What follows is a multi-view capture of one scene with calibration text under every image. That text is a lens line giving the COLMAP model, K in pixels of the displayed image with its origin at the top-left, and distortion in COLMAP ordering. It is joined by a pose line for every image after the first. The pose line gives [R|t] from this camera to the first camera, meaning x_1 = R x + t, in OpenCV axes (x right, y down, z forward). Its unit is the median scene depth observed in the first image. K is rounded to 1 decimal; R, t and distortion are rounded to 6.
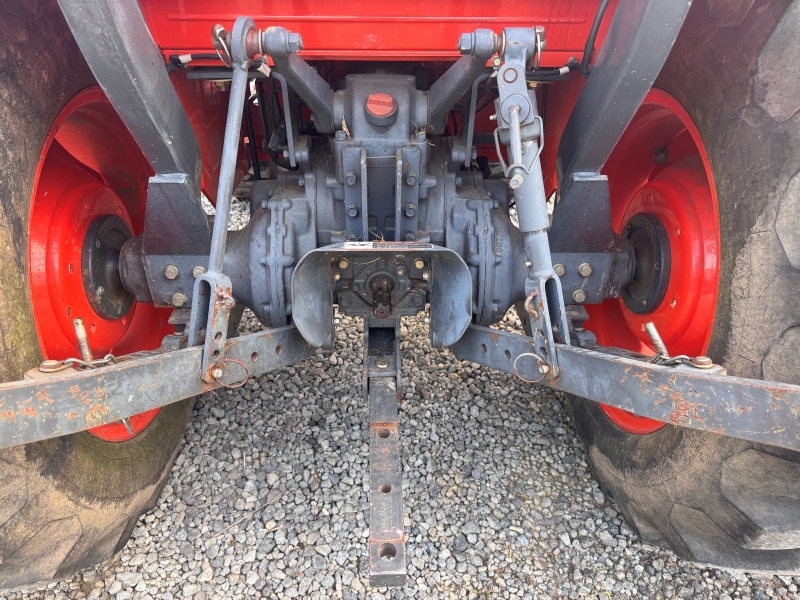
lens RADIAL K [[564.2, 0, 397.5], [0, 564.2, 303.6], [0, 0, 1]] dist [0.030579, -0.035708]
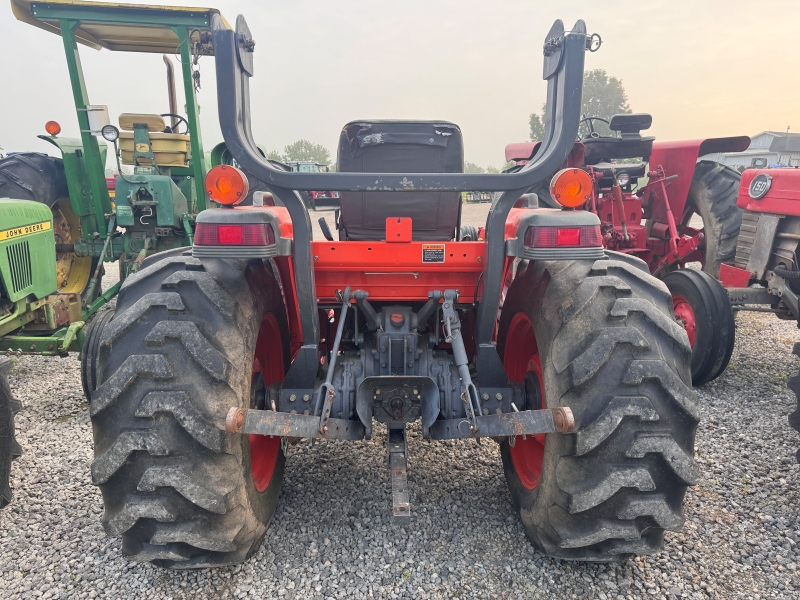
lens RADIAL K [[564.2, 0, 395.2], [0, 564.2, 299.4], [0, 0, 1]] dist [0.030579, -0.035708]
pose [[0.999940, -0.004967, -0.009783, -0.011428], [0.000741, 0.920195, -0.391459, 0.361802], [0.010946, 0.391429, 0.920143, -0.865370]]
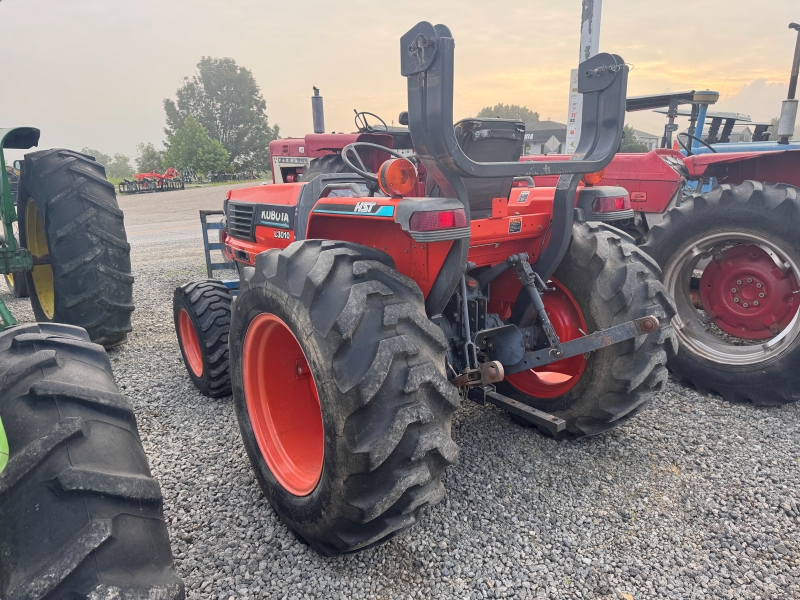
lens RADIAL K [[564.2, 0, 397.1], [0, 564.2, 300.7], [0, 0, 1]] dist [0.030579, -0.035708]
pose [[0.821135, -0.152840, 0.549888, -1.416124], [0.344783, 0.900639, -0.264527, 0.251191], [-0.454820, 0.406804, 0.792243, -0.749498]]
